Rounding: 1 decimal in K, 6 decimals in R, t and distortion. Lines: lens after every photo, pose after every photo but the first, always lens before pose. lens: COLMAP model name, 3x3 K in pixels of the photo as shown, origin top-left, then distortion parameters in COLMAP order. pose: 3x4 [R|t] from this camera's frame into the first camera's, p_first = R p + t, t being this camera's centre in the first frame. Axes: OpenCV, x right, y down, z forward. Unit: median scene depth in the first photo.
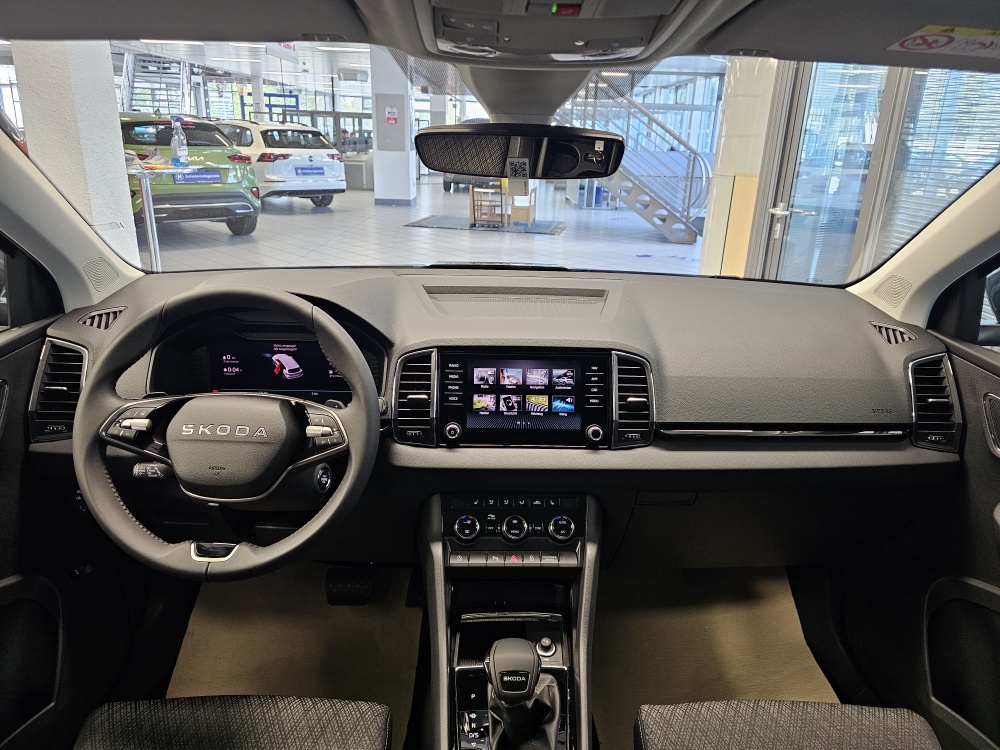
lens RADIAL K [[682.9, 0, 506.9], [0, 682.9, 355.6], [0, 0, 1]] dist [0.063578, -0.071014]
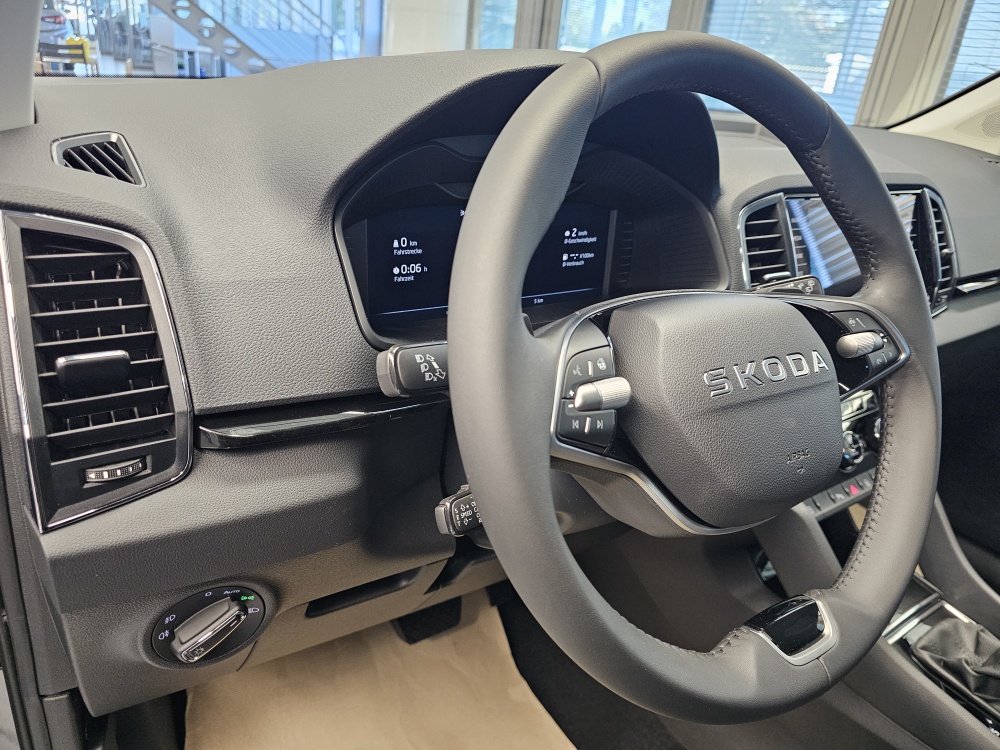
lens RADIAL K [[682.9, 0, 508.6], [0, 682.9, 369.9], [0, 0, 1]] dist [0.063578, -0.071014]
pose [[0.835624, -0.172904, 0.521379, -0.643727], [0.091814, 0.979780, 0.177770, 0.011855], [-0.541574, -0.100679, 0.834603, 0.599110]]
